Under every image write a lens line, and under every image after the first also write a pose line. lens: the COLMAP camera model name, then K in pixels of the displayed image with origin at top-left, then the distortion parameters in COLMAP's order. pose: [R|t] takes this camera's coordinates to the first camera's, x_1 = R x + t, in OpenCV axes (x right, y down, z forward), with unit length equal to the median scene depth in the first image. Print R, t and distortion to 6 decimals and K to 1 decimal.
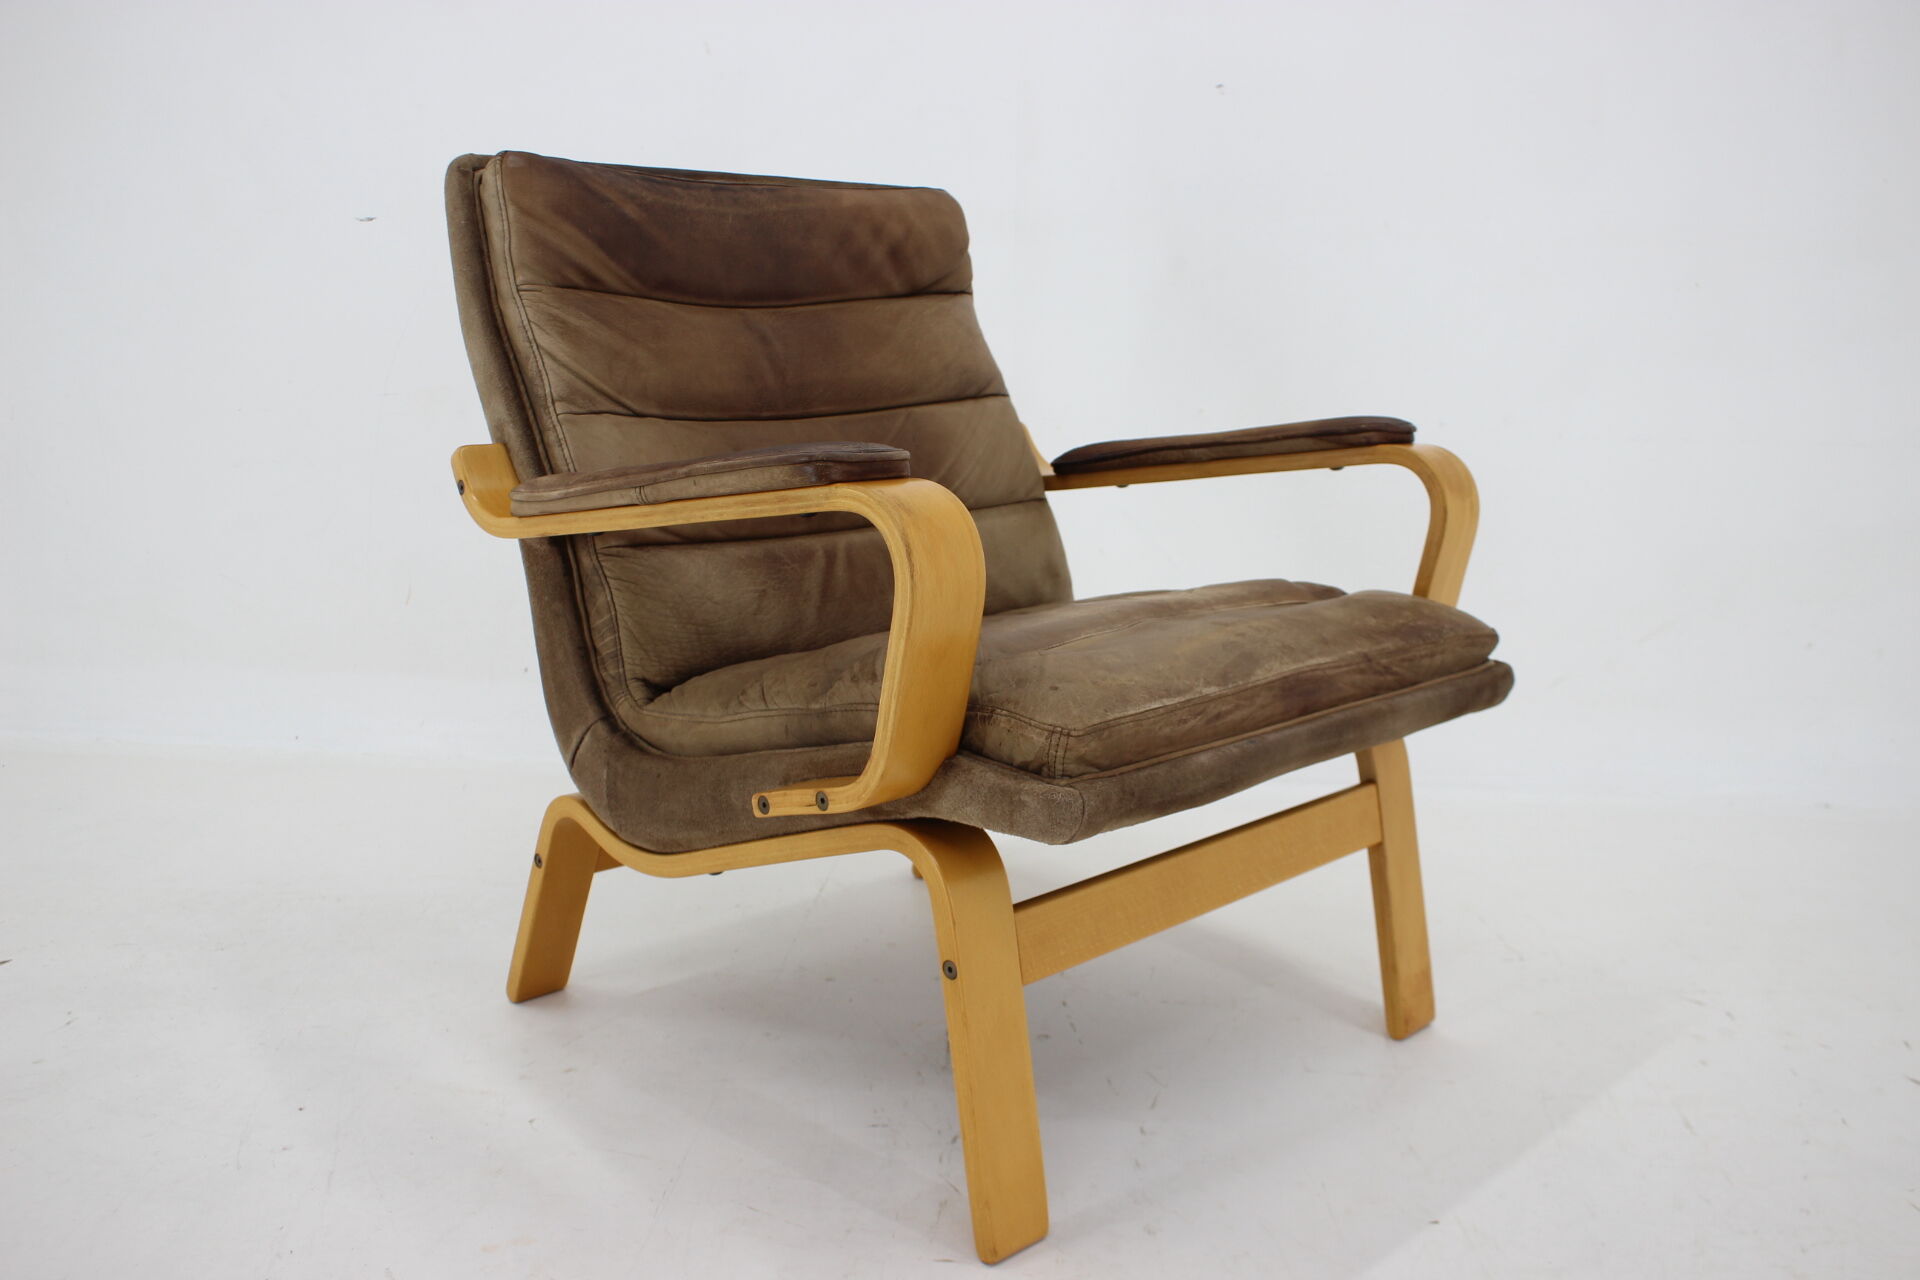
lens RADIAL K [[1684.0, 0, 960.0], [0, 1684.0, 640.0], [0, 0, 1]] dist [-0.128970, 0.010075]
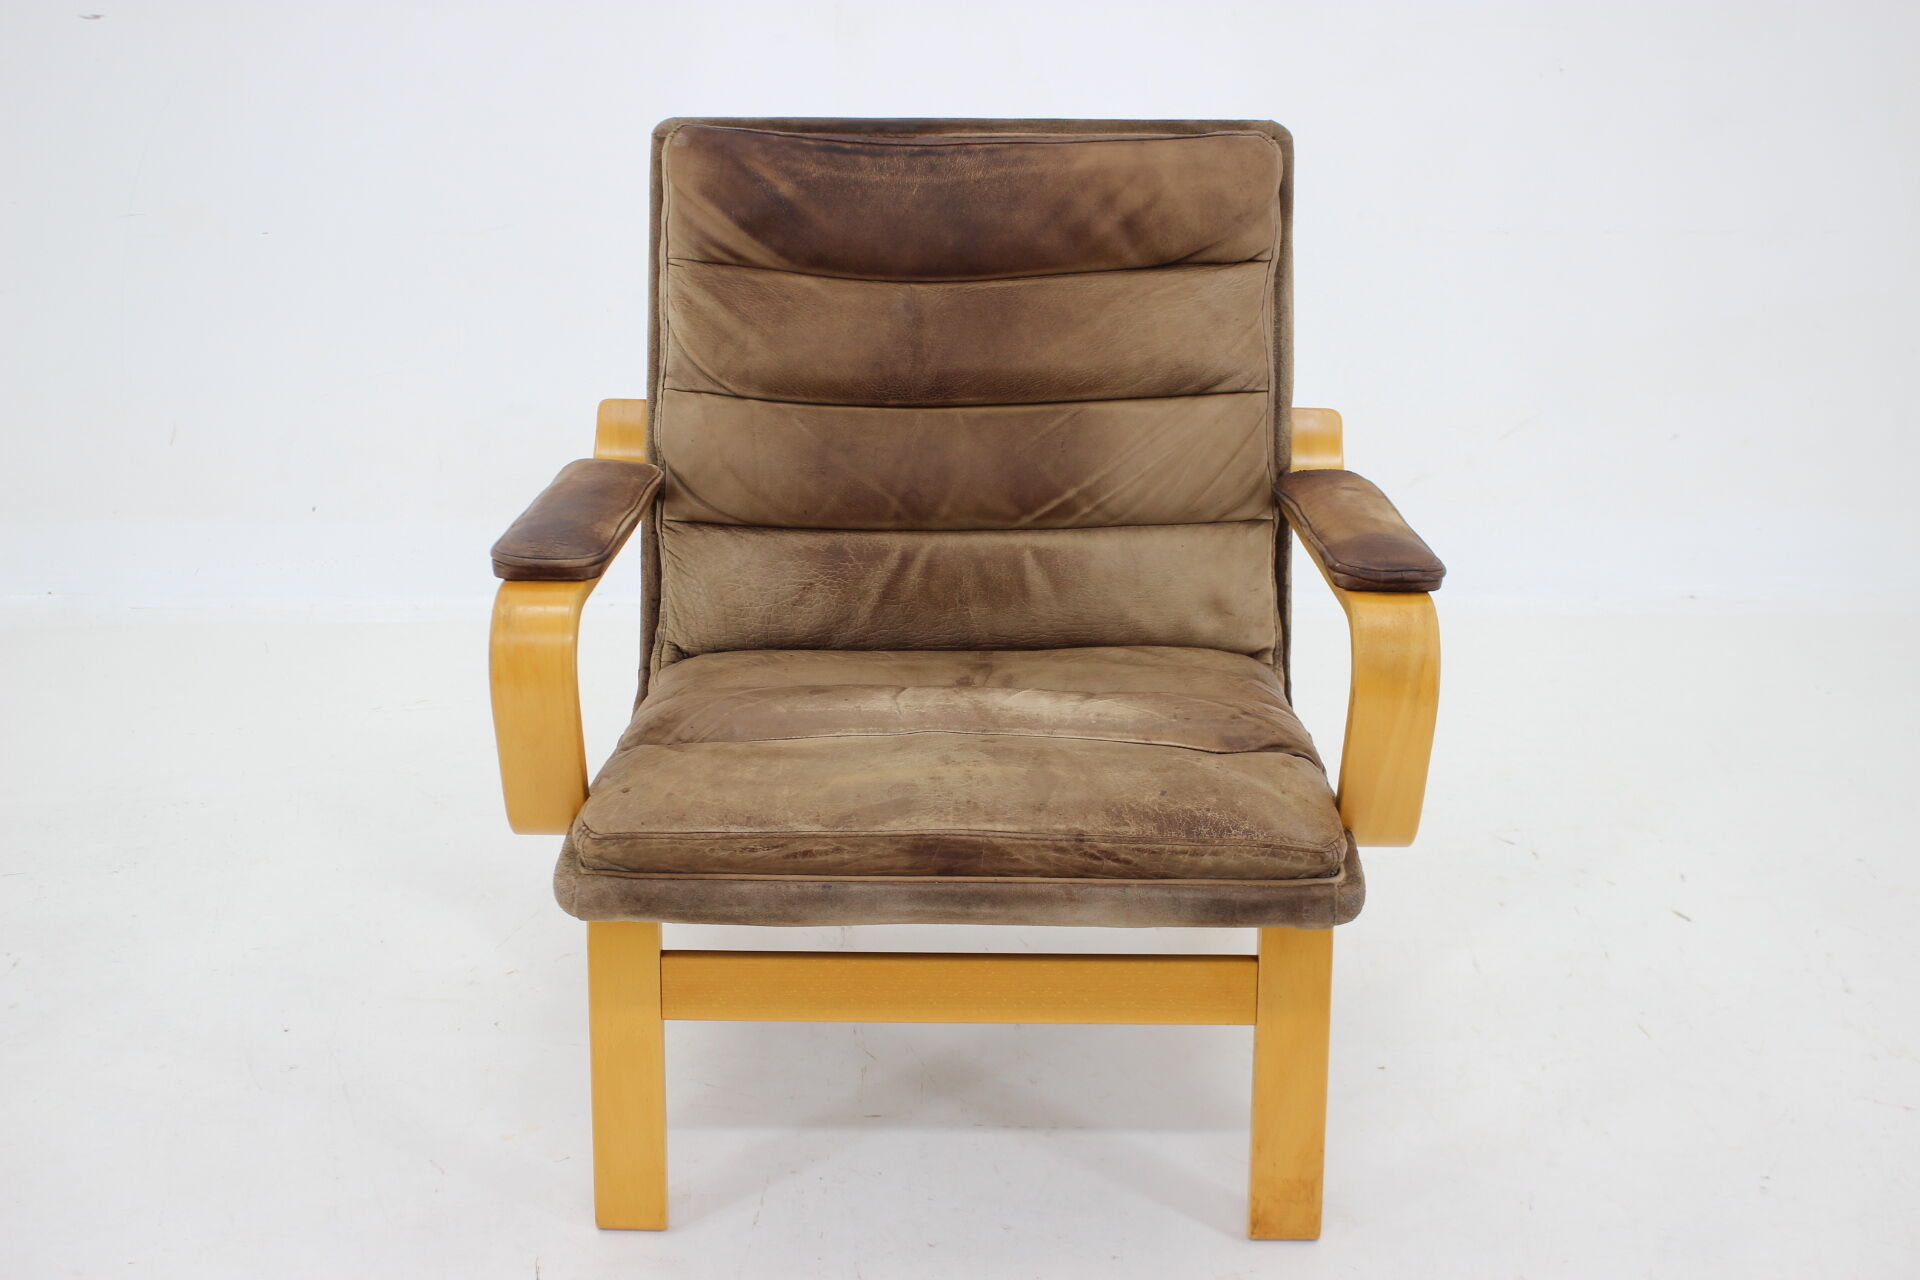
lens RADIAL K [[2472.3, 0, 962.0], [0, 2472.3, 659.7], [0, 0, 1]] dist [-0.101841, 0.019117]
pose [[0.698736, 0.270232, -0.662376, 0.998786], [-0.131903, 0.958701, 0.251981, -0.391182], [0.703114, -0.088699, 0.705524, -0.023300]]
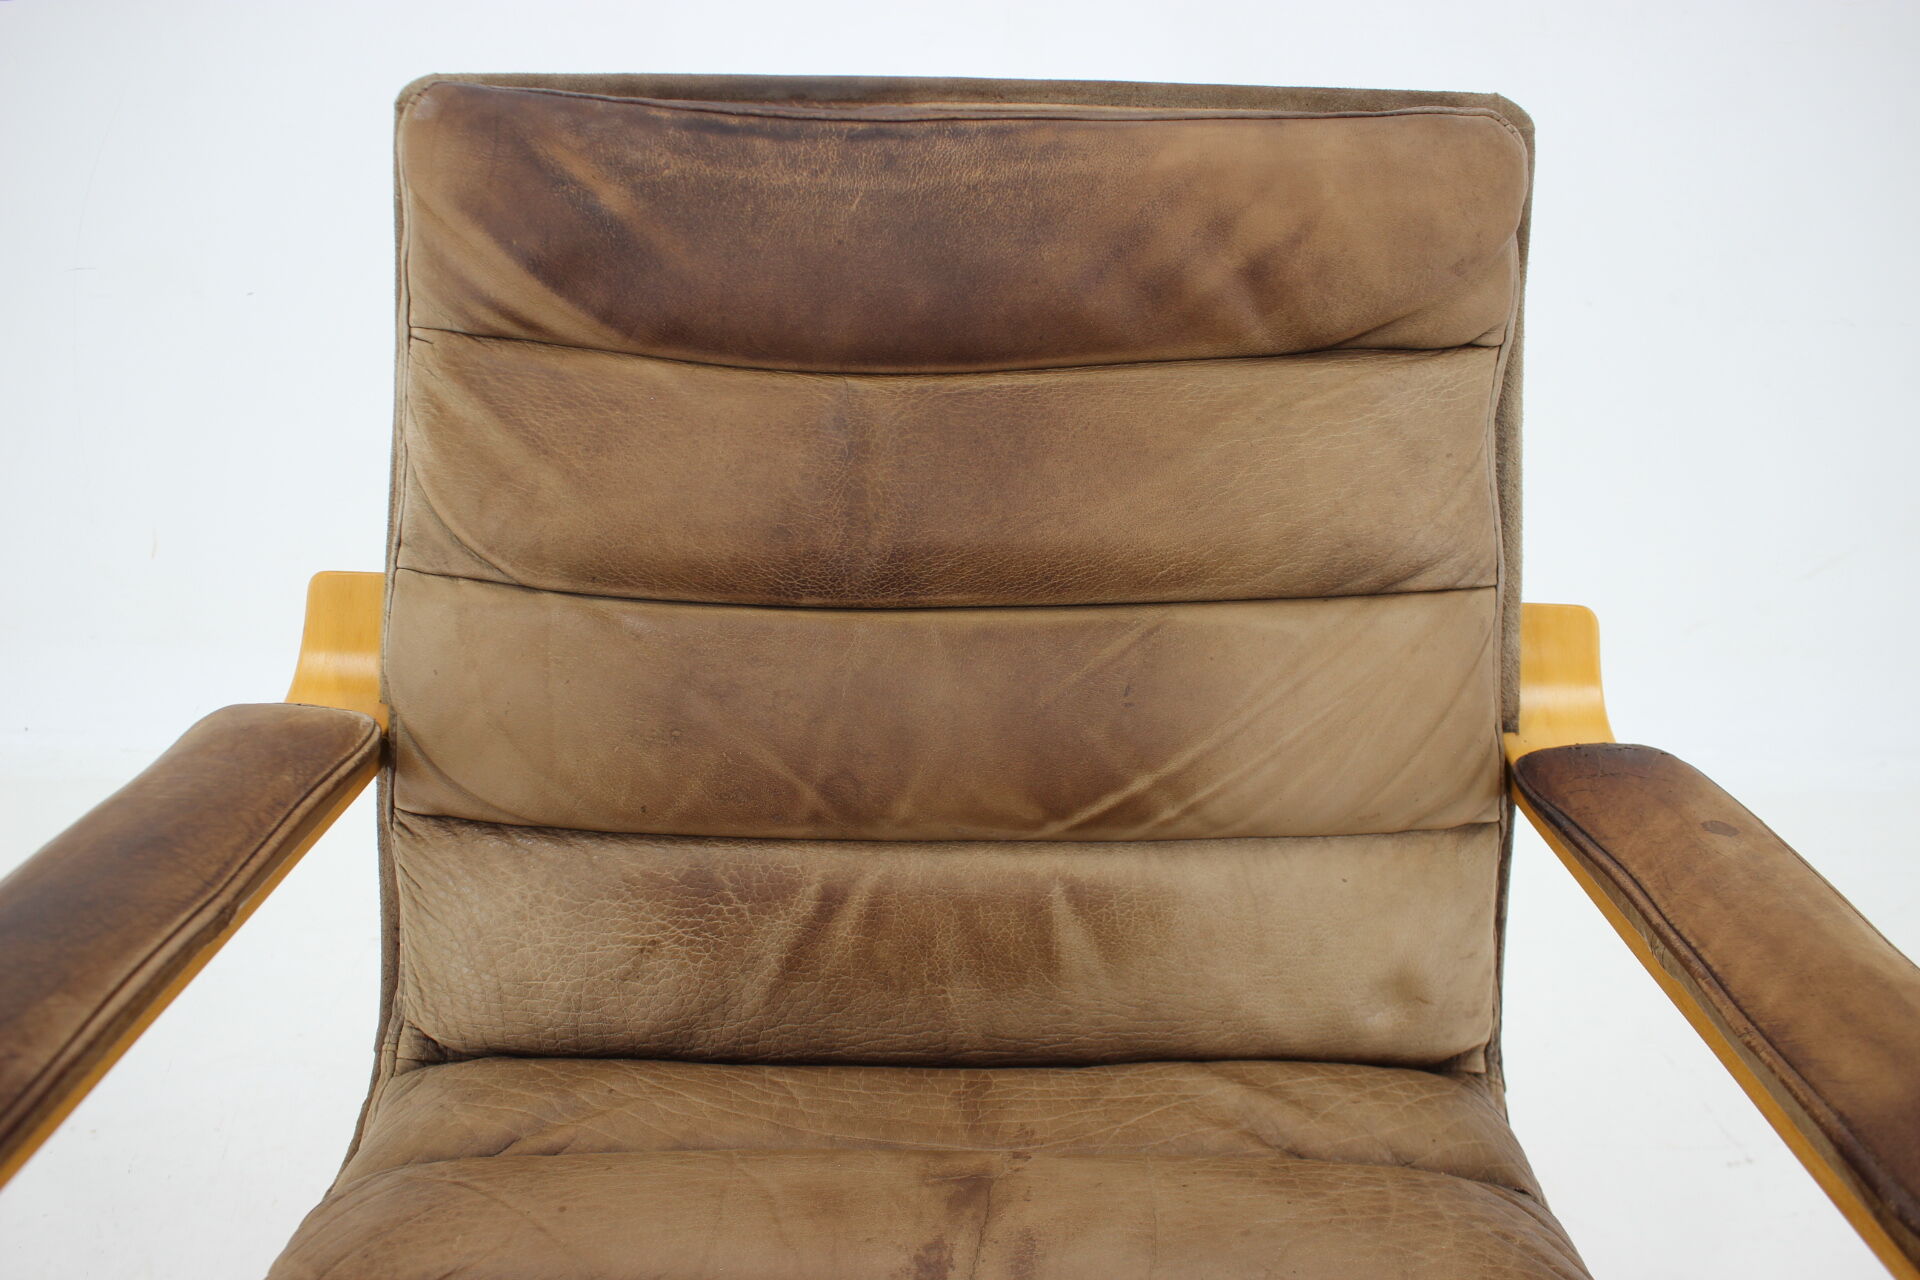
lens RADIAL K [[1632.0, 0, 960.6], [0, 1632.0, 658.1], [0, 0, 1]] dist [-0.159256, 0.121594]
pose [[0.698037, 0.319442, -0.640859, 0.276720], [-0.145741, 0.939625, 0.309620, -0.307212], [0.701073, -0.122727, 0.702449, 0.716796]]
